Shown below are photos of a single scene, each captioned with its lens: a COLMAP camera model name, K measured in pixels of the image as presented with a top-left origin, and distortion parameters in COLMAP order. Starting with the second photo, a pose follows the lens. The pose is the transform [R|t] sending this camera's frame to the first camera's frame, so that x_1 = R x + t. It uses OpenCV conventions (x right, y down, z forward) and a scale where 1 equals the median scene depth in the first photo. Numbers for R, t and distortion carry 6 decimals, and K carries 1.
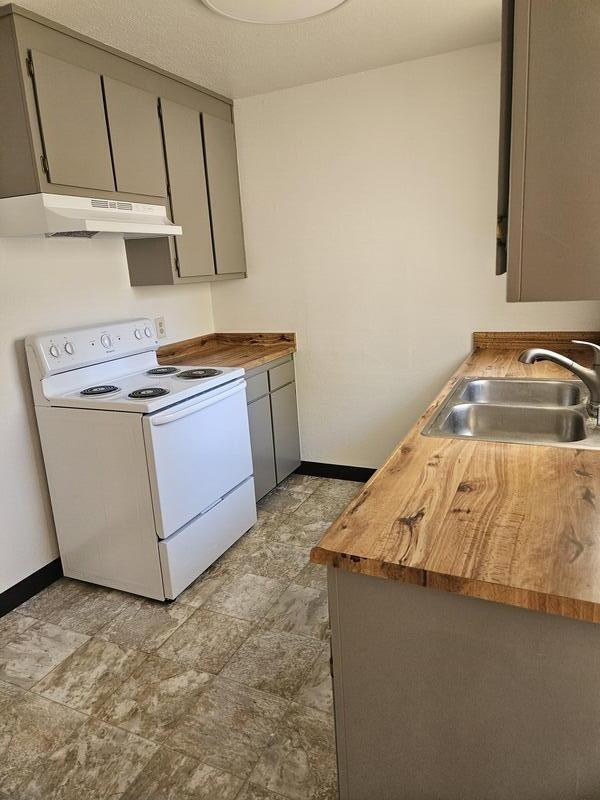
lens RADIAL K [[534.8, 0, 297.6], [0, 534.8, 393.7], [0, 0, 1]] dist [0.052575, -0.044751]
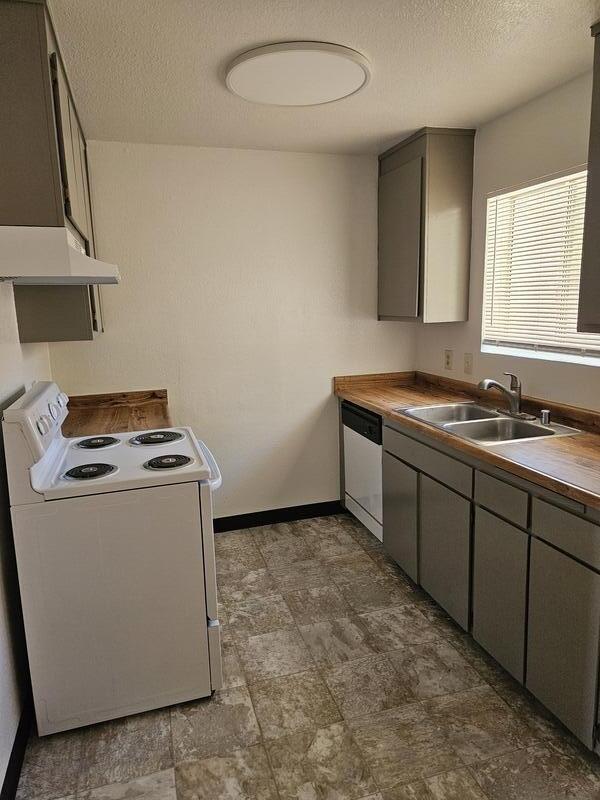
lens RADIAL K [[543.3, 0, 300.0], [0, 543.3, 400.0], [0, 0, 1]] dist [0.047407, -0.042466]
pose [[0.738418, -0.083448, 0.669160, -0.729333], [0.145686, 0.988621, -0.037479, -0.036225], [-0.658418, 0.125162, 0.742173, 0.191047]]
